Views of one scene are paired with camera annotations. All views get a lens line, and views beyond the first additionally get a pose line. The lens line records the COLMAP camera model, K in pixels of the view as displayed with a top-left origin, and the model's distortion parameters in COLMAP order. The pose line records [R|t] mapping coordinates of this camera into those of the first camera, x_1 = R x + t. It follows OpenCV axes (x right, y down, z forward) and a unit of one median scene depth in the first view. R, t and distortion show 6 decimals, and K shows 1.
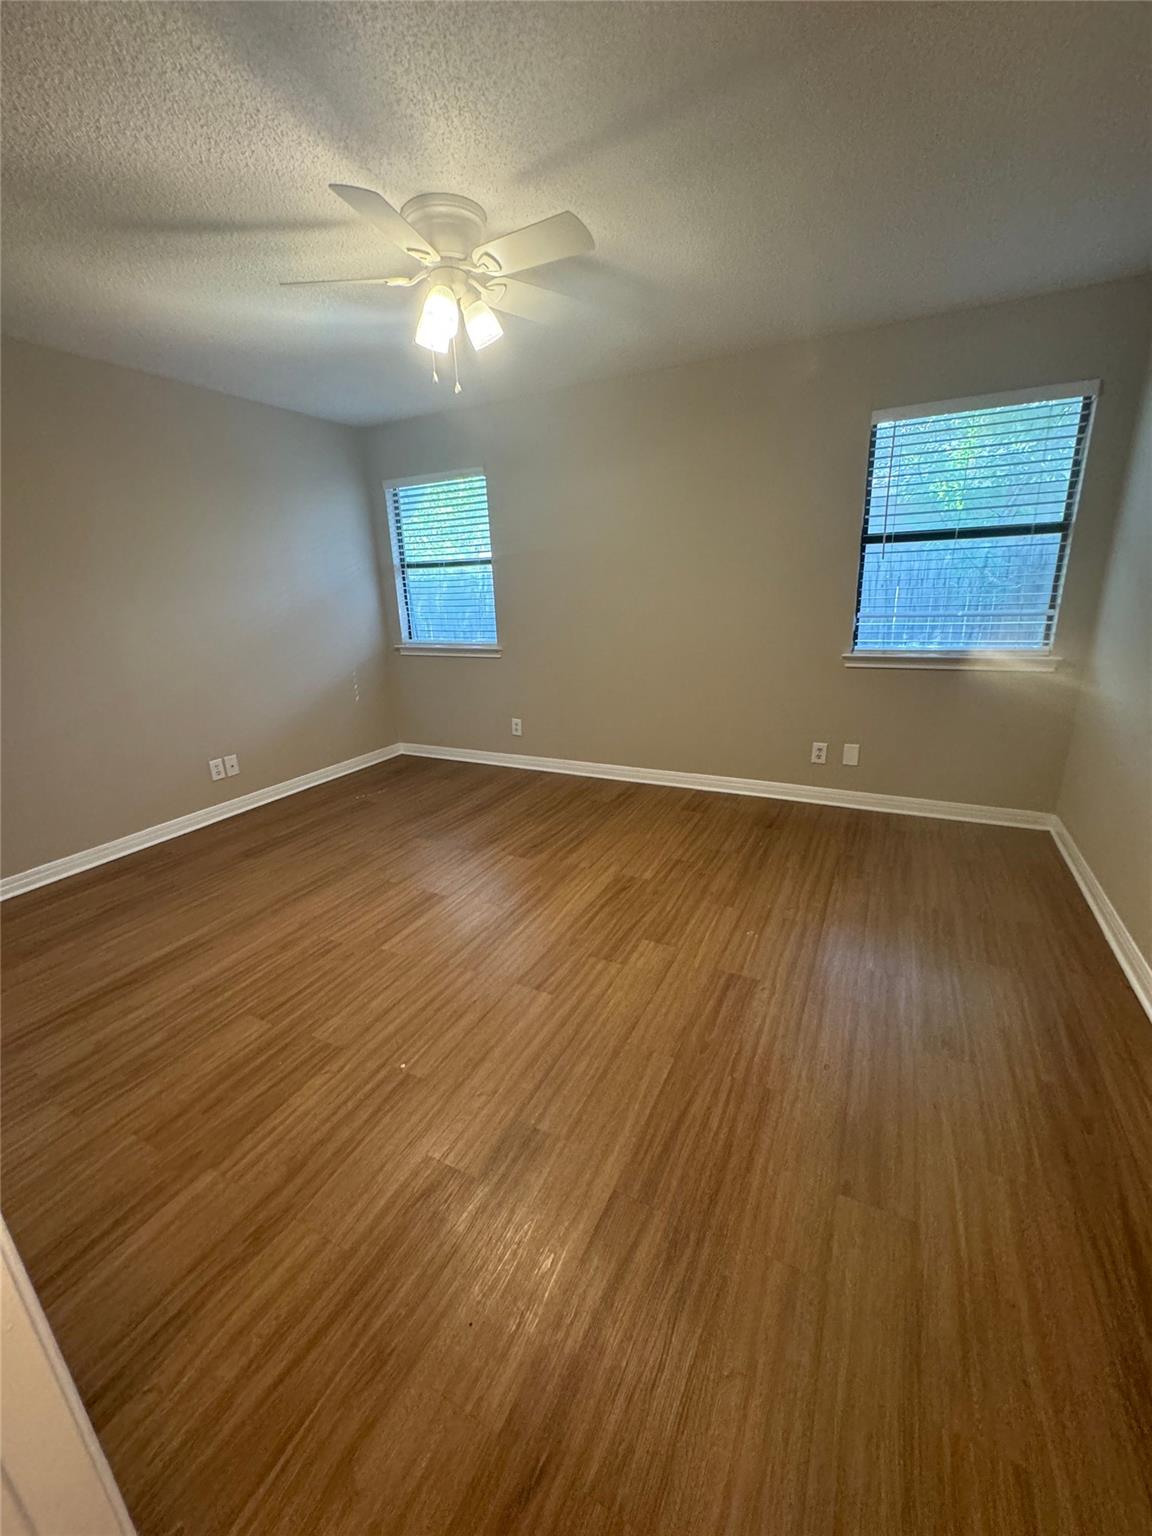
lens RADIAL K [[614.2, 0, 576.0], [0, 614.2, 768.0], [0, 0, 1]] dist [0.000560, 0.000072]
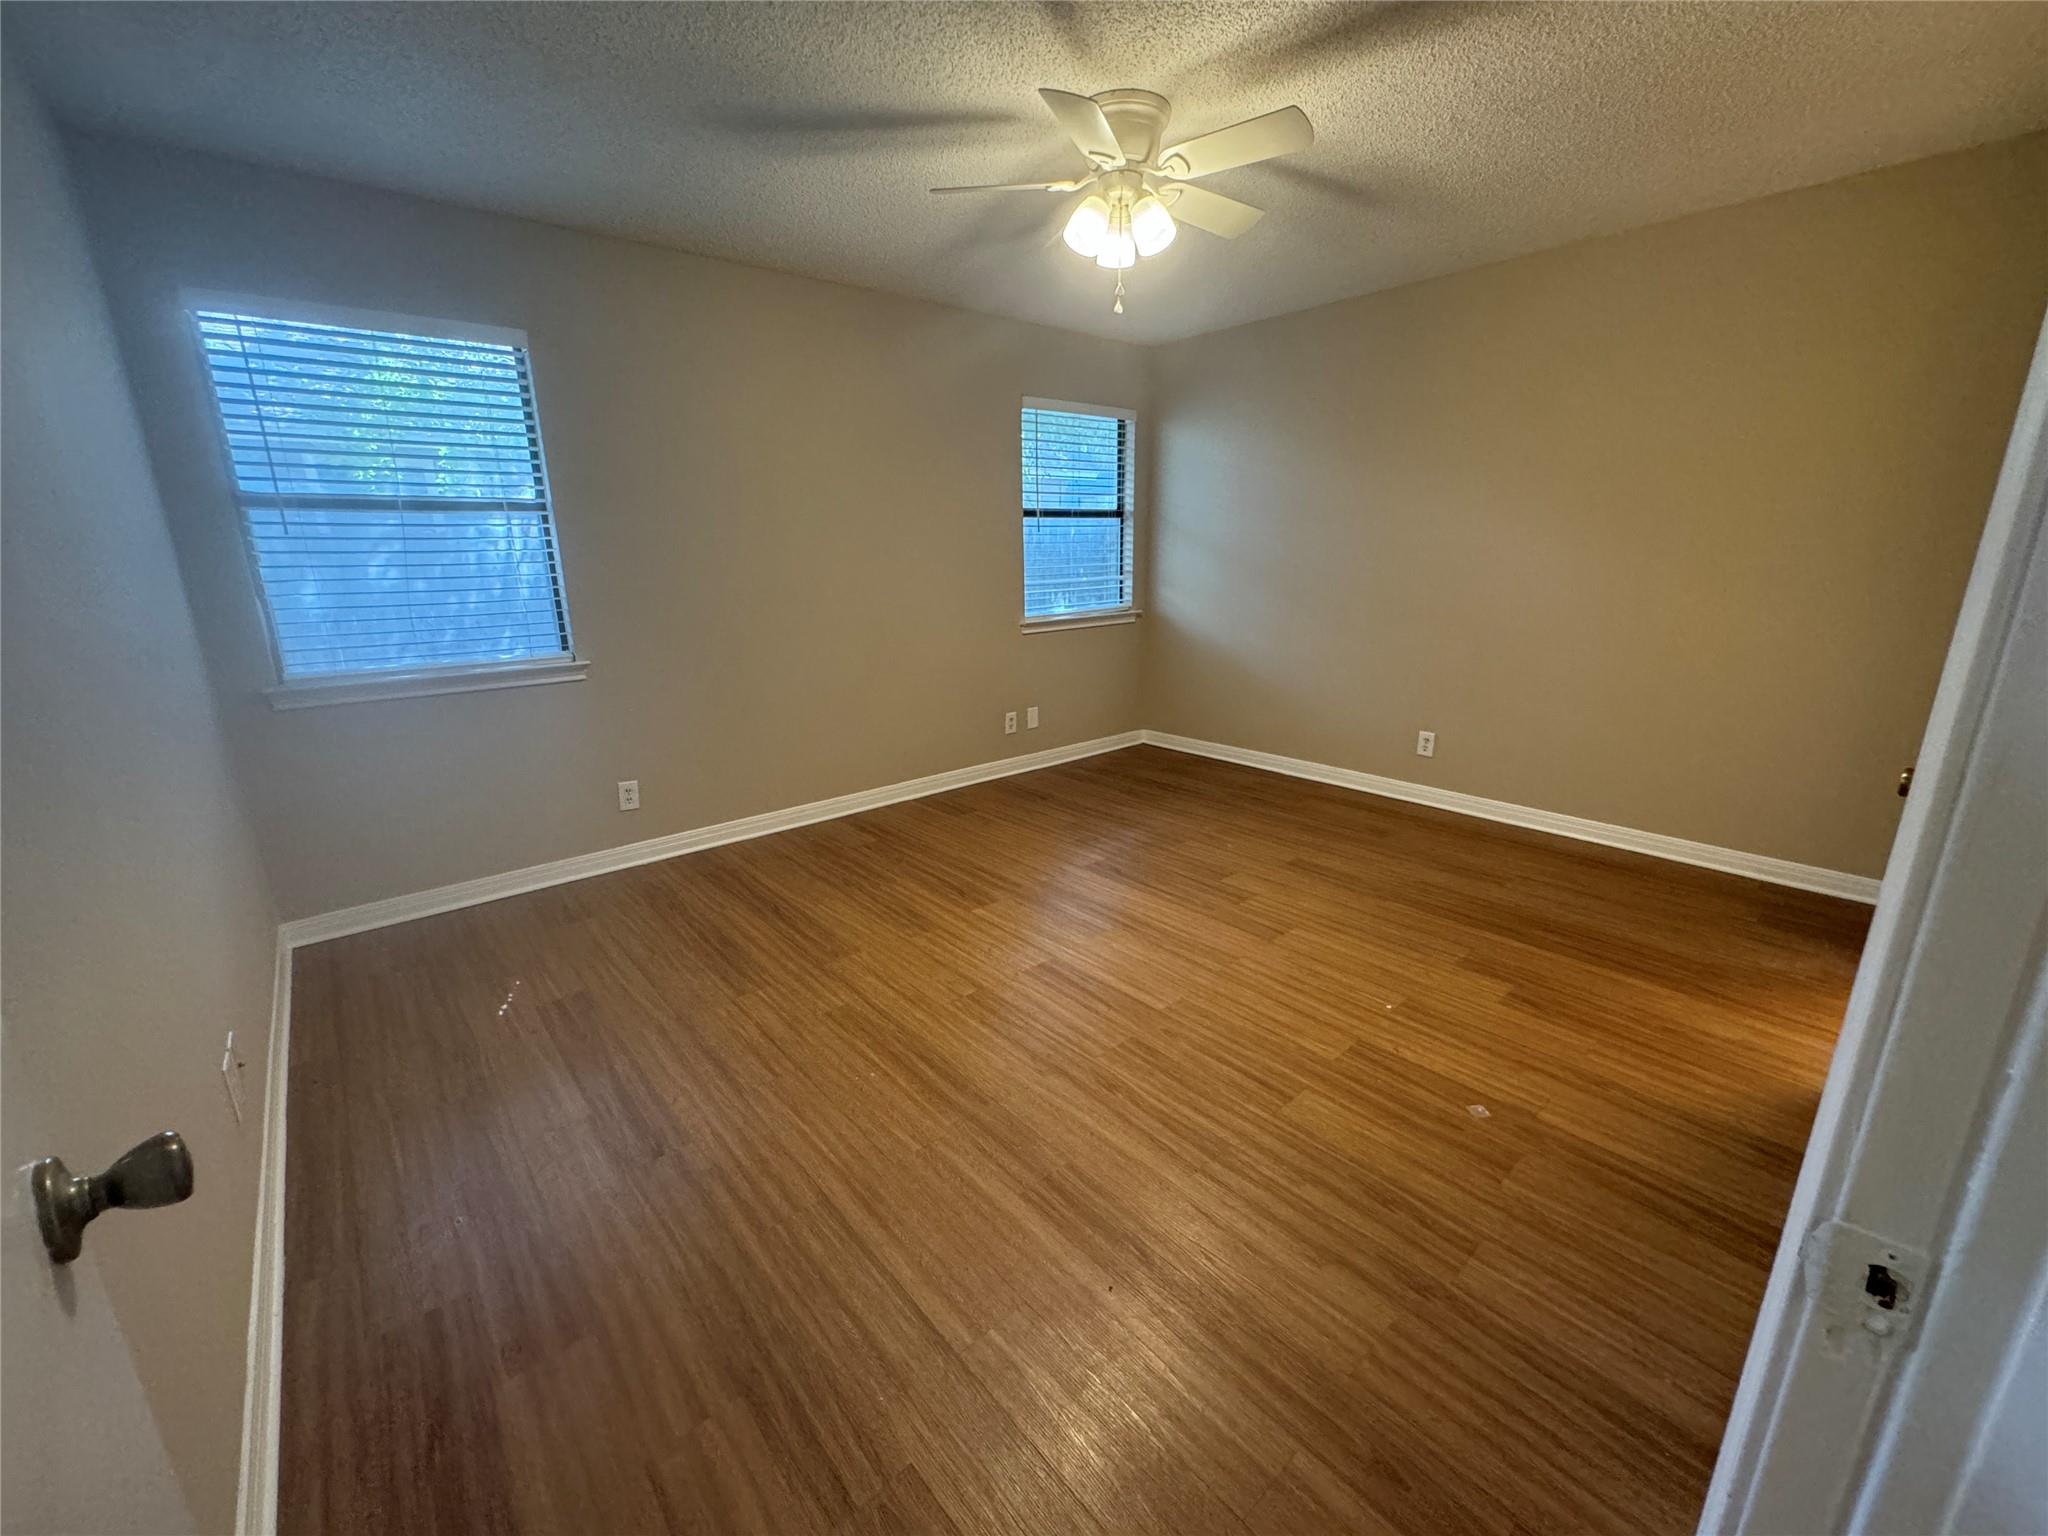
lens RADIAL K [[820.7, 0, 1022.1], [0, 820.7, 770.7], [0, 0, 1]] dist [-0.006070, 0.000146]
pose [[0.381022, -0.214555, 0.899327, -0.966056], [0.270549, 0.955998, 0.113450, -0.115464], [-0.884096, 0.200085, 0.422304, 0.529029]]
